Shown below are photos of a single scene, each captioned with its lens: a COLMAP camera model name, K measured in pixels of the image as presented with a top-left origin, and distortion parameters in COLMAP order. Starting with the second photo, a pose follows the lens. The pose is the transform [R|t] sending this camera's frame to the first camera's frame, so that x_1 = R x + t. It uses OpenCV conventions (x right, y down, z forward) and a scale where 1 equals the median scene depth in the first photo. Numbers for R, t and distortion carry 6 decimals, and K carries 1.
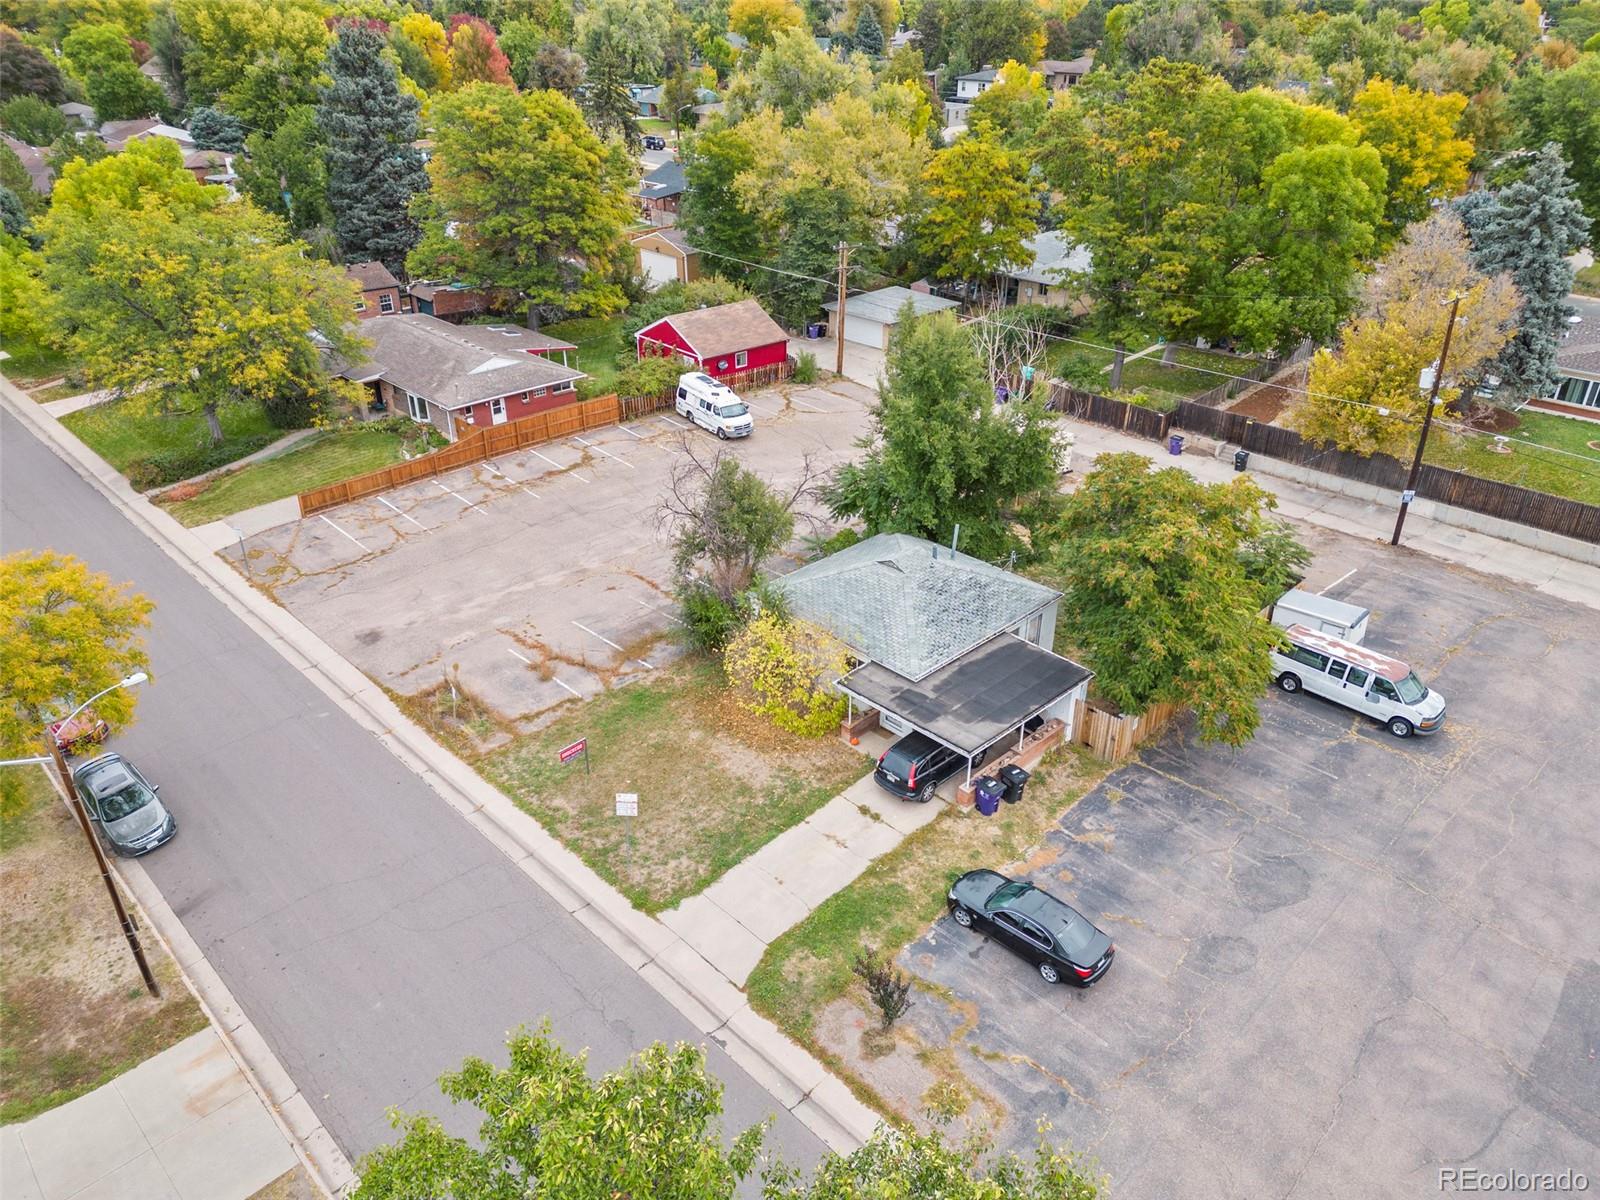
lens RADIAL K [[1125.2, 0, 800.3], [0, 1125.2, 599.2], [0, 0, 1]] dist [0.073003, -0.065339]
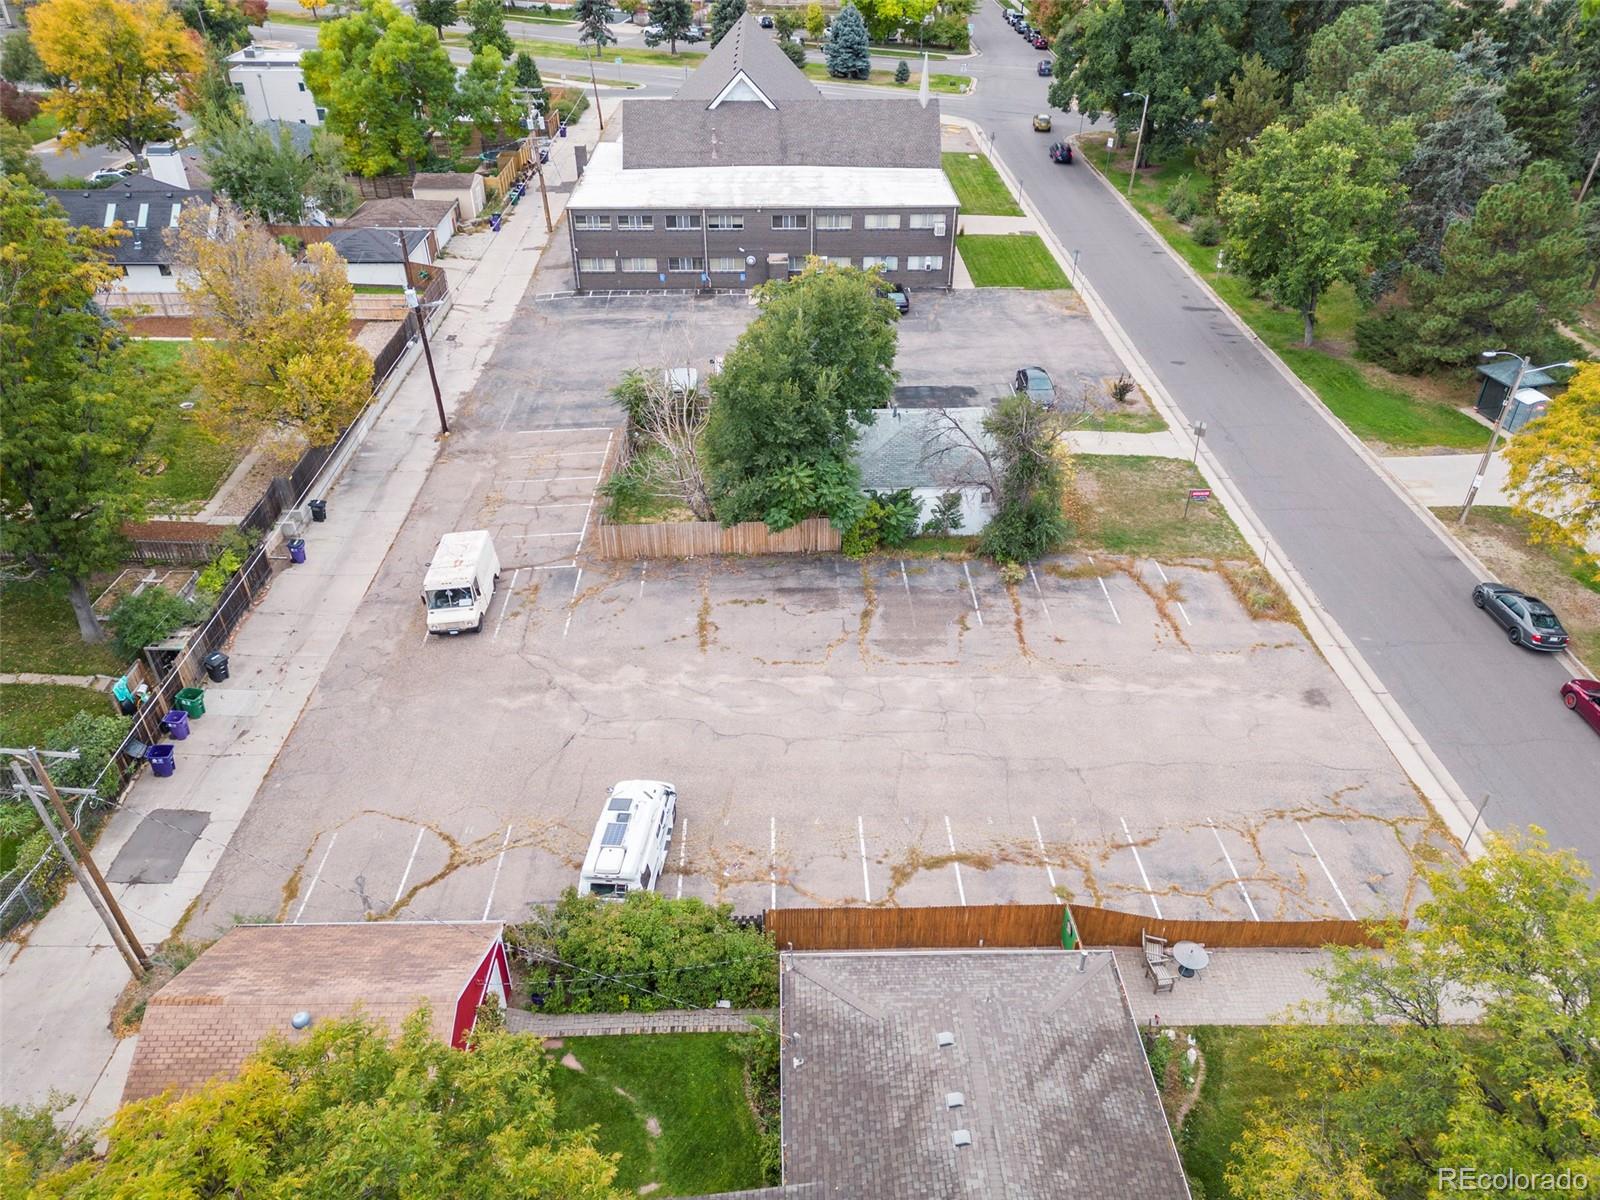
lens RADIAL K [[1125.2, 0, 797.9], [0, 1125.2, 588.8], [0, 0, 1]] dist [0.073003, -0.065339]
pose [[-0.727677, -0.386559, 0.566620, -0.572158], [0.322324, 0.536477, 0.779936, -0.913930], [-0.605470, 0.750176, -0.265785, 1.456093]]
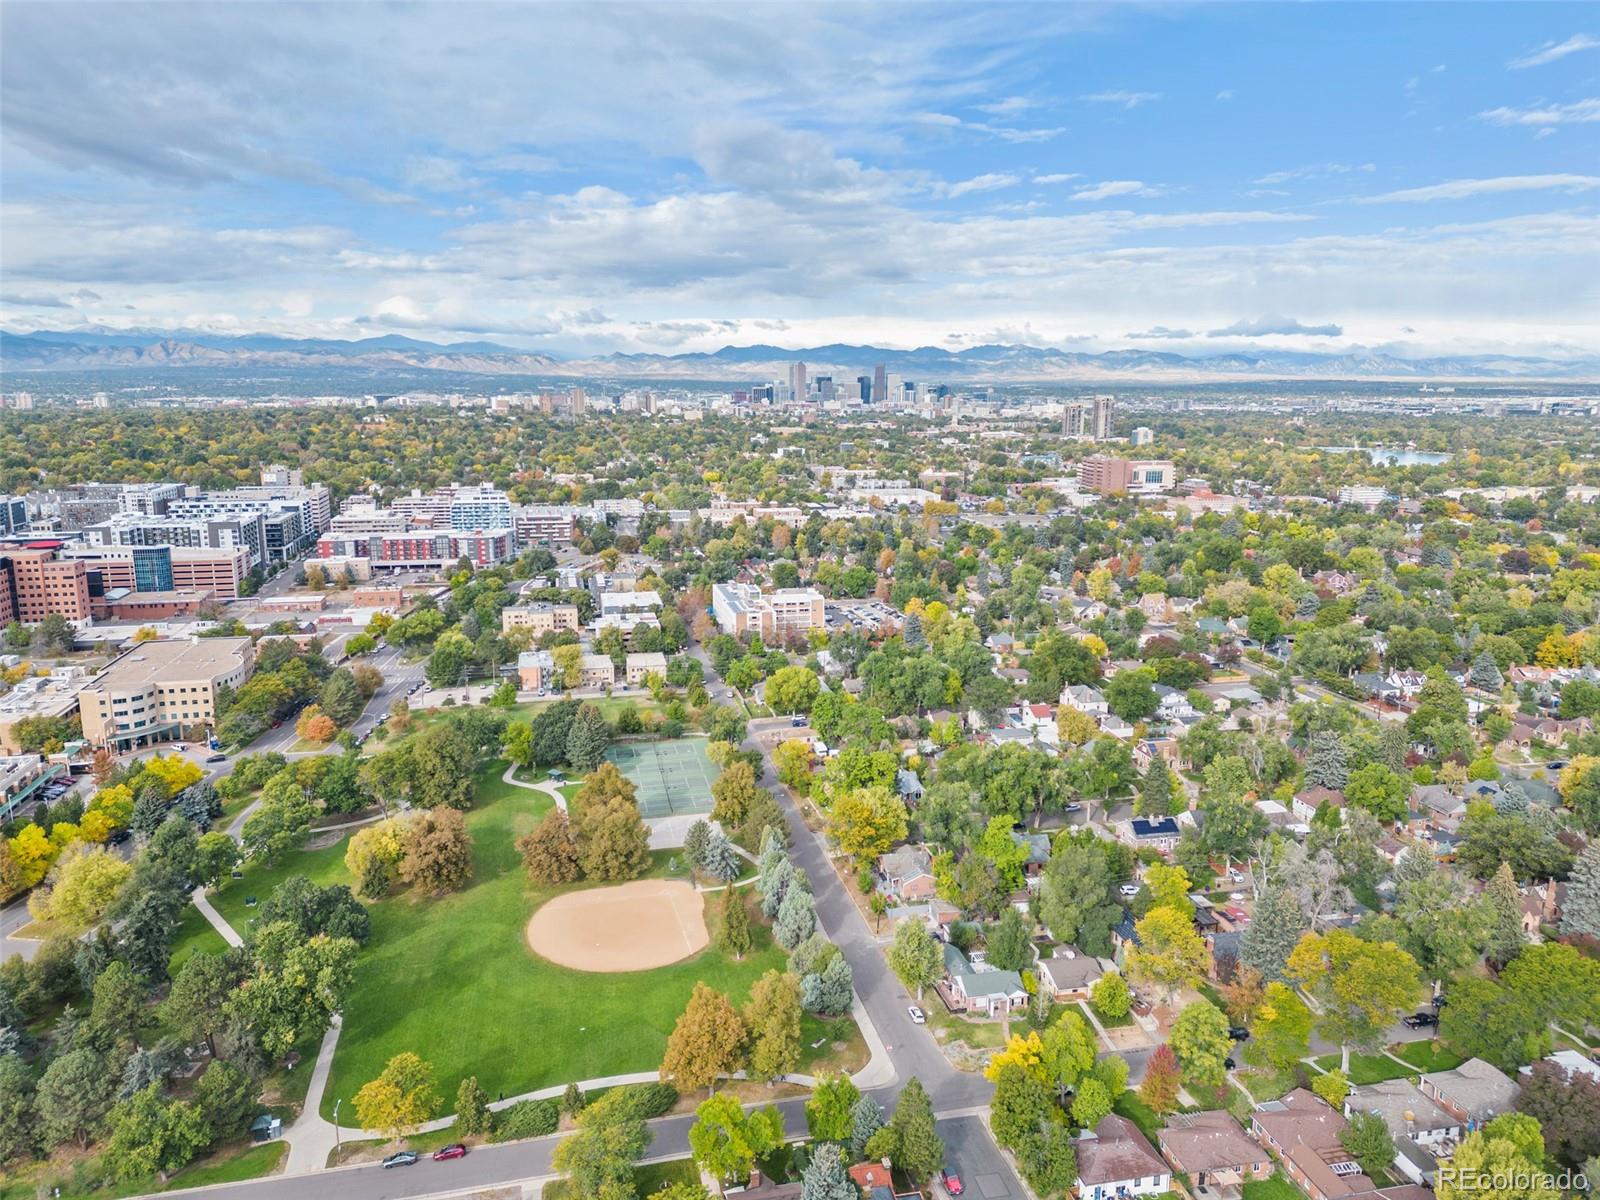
lens RADIAL K [[1125.2, 0, 801.6], [0, 1125.2, 596.5], [0, 0, 1]] dist [0.073003, -0.065339]
pose [[-0.530636, 0.150206, -0.834184, 1.582725], [-0.409820, 0.816019, 0.407627, -3.259469], [0.741939, 0.558168, -0.371452, 2.063850]]
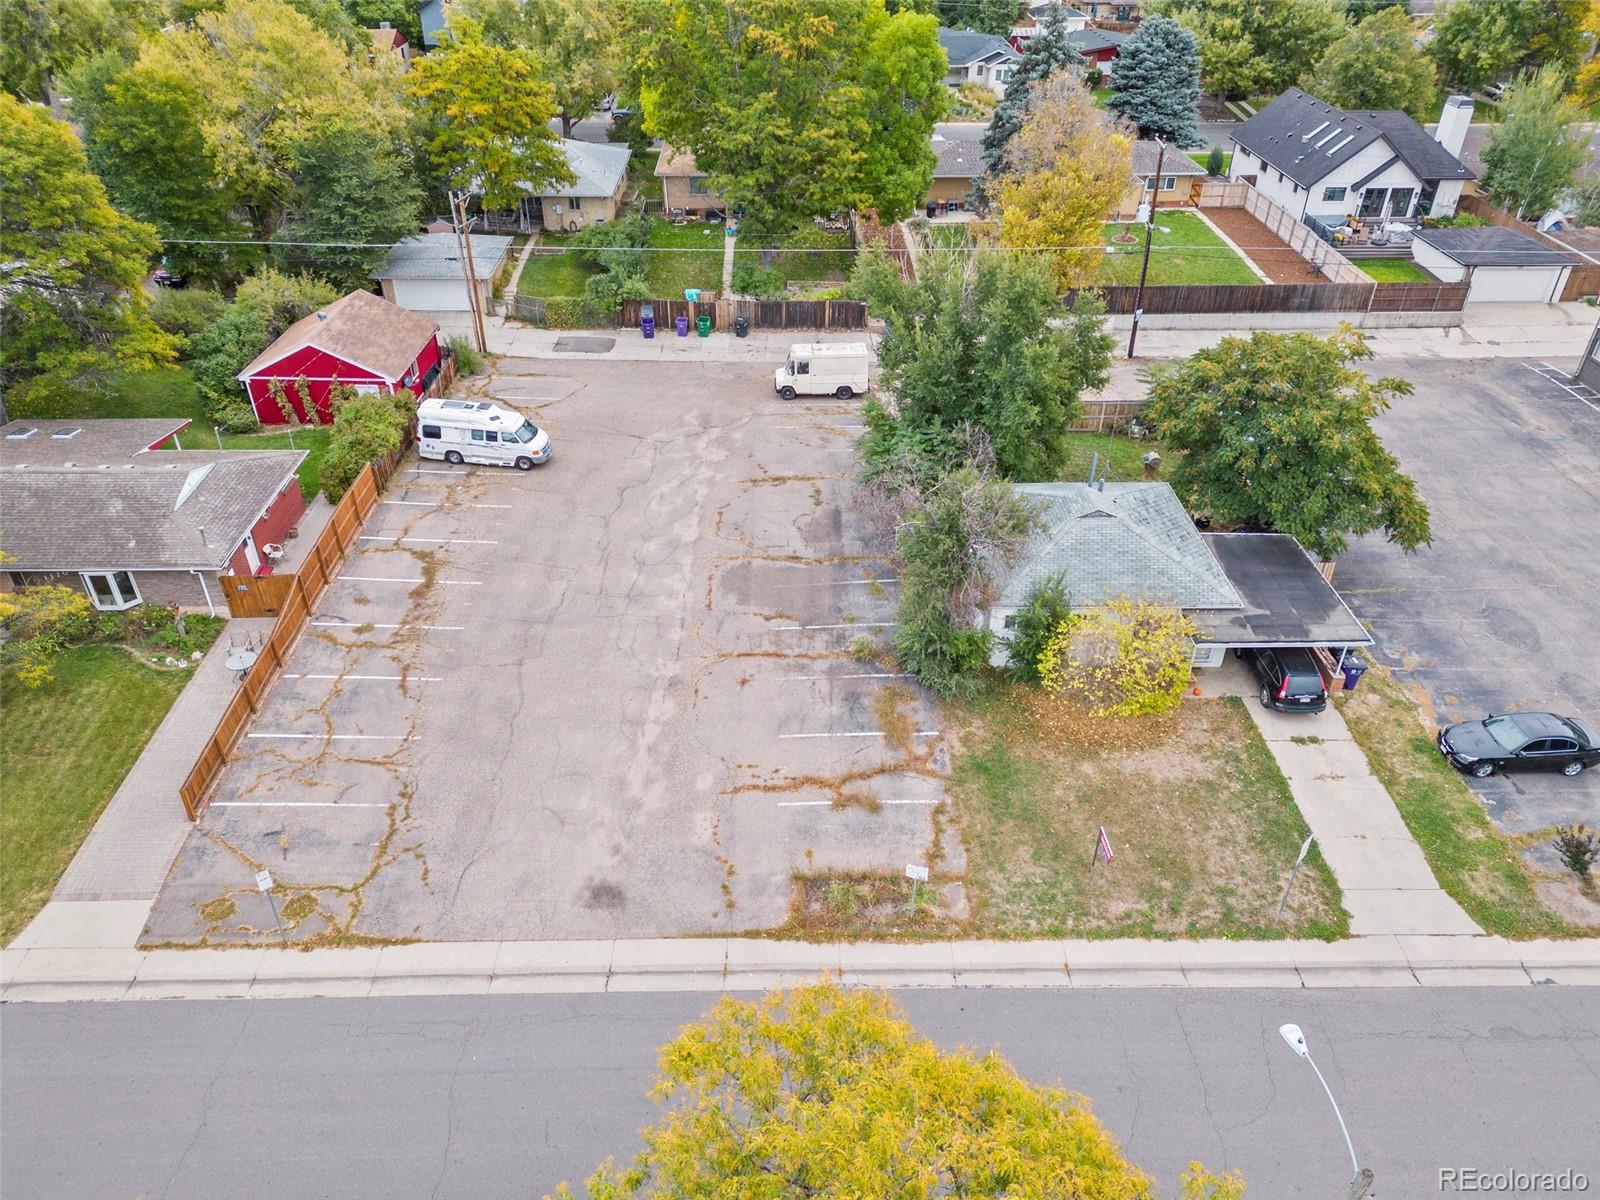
lens RADIAL K [[1125.2, 0, 803.2], [0, 1125.2, 599.3], [0, 0, 1]] dist [0.073003, -0.065339]
pose [[0.685769, -0.408799, 0.602167, -0.637330], [0.342456, 0.911286, 0.228652, -0.246821], [-0.642219, 0.049413, 0.764927, 0.389801]]
